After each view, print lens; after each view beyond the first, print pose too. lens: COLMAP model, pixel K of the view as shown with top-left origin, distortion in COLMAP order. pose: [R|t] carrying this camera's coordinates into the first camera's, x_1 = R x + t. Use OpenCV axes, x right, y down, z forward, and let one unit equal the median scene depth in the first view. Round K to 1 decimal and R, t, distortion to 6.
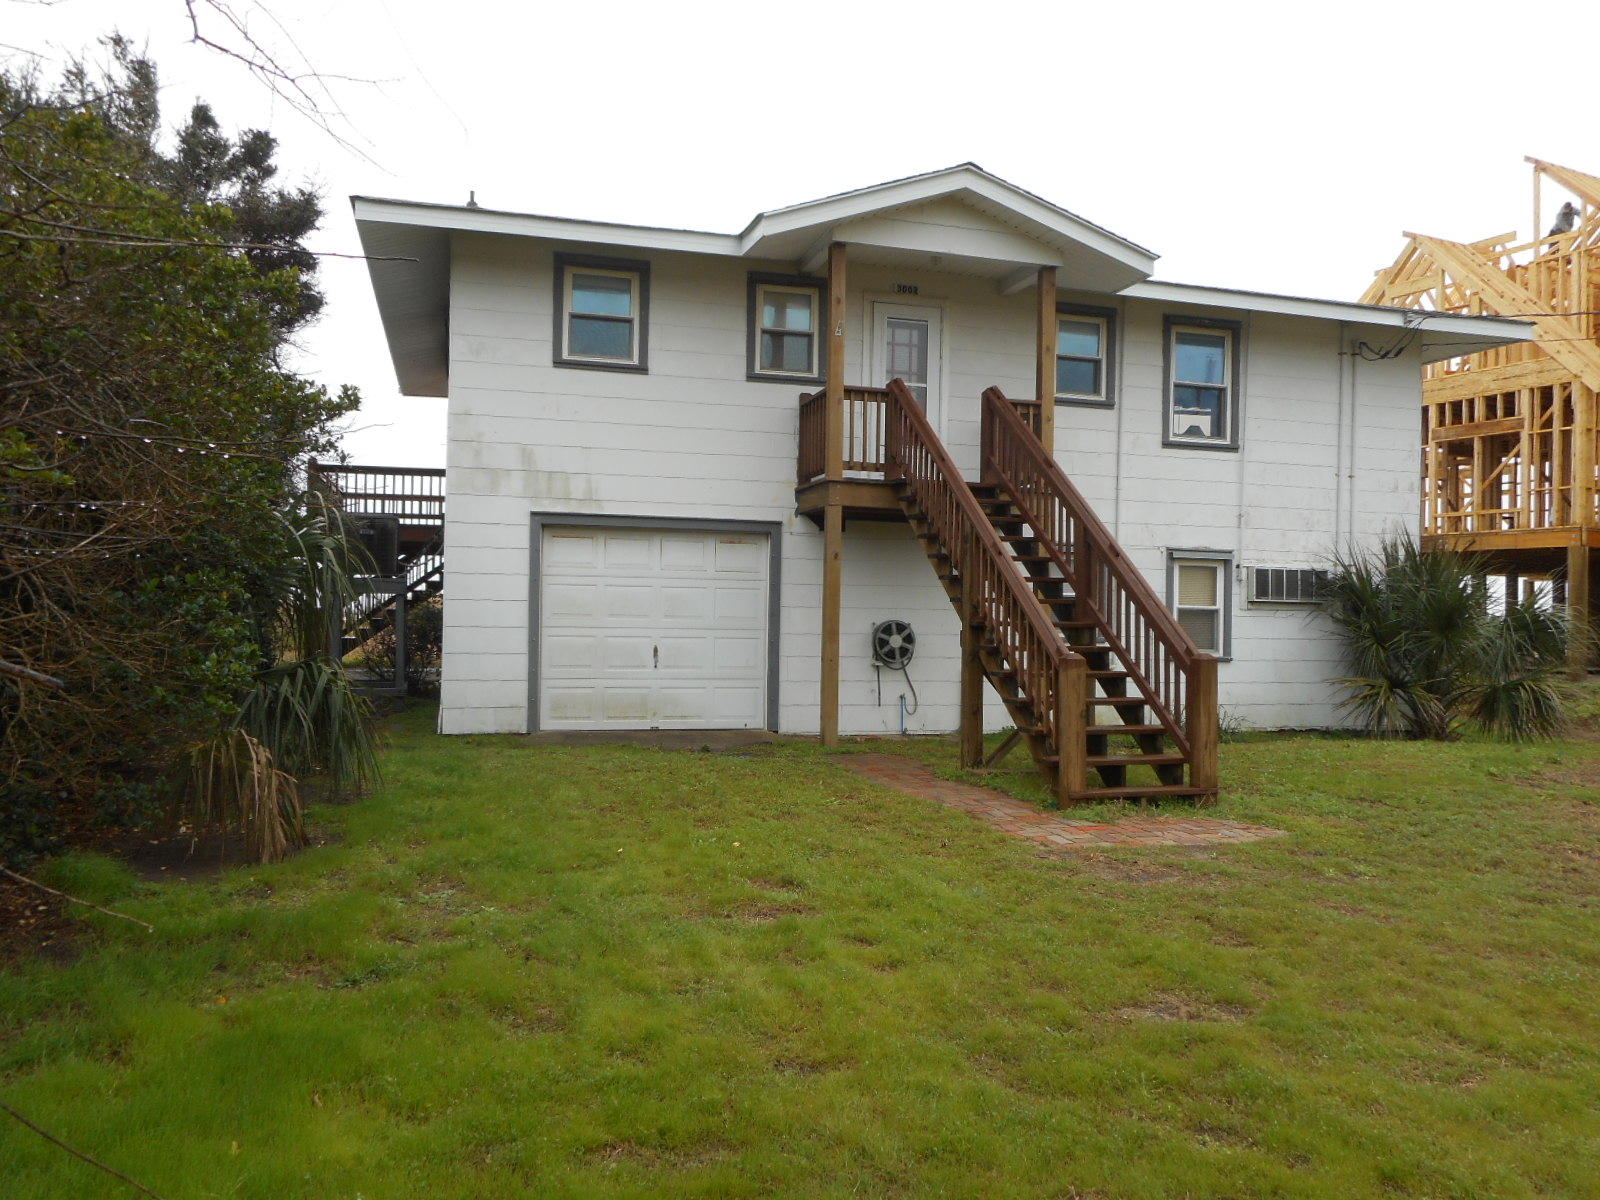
lens RADIAL K [[1210.6, 0, 809.1], [0, 1210.6, 609.2], [0, 0, 1]] dist [-0.014580, -0.000243]
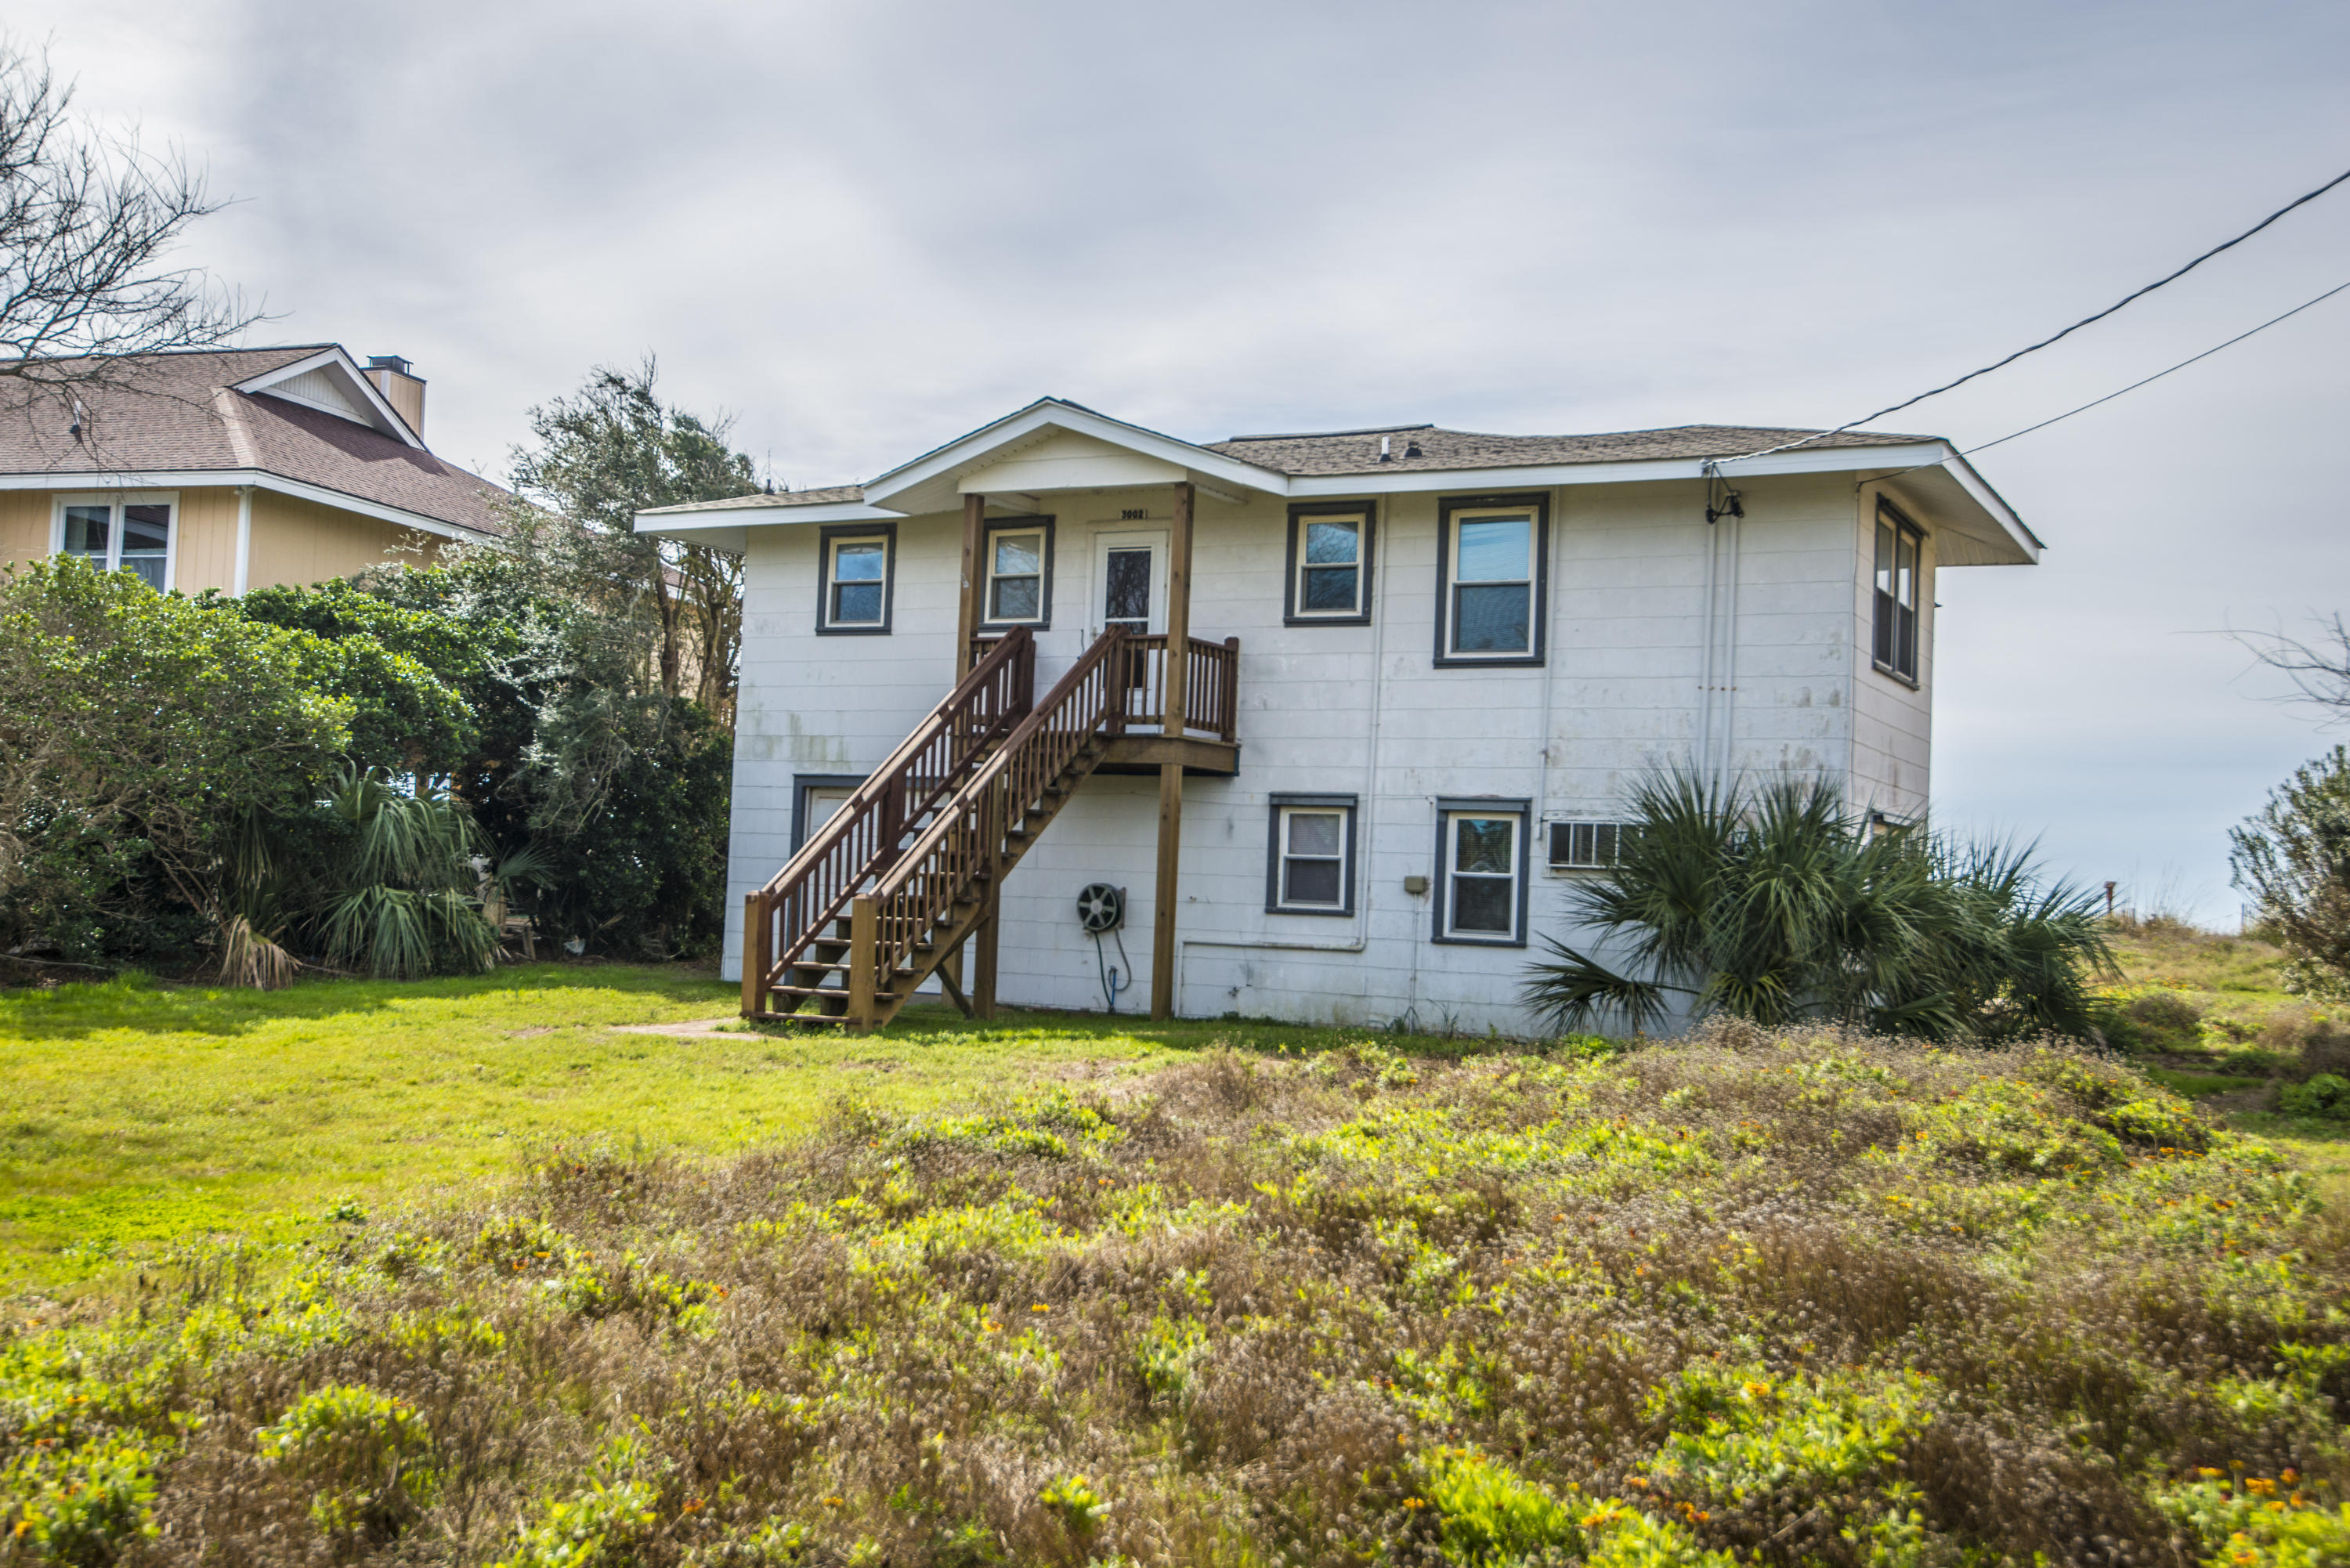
lens RADIAL K [[2380.9, 0, 1134.5], [0, 2380.9, 801.7], [0, 0, 1]] dist [0.016969, 0.000000]
pose [[0.700630, -0.019184, -0.713267, 1.389955], [-0.029202, 0.998030, -0.055528, 0.047474], [0.712927, 0.059734, 0.698689, -0.225939]]
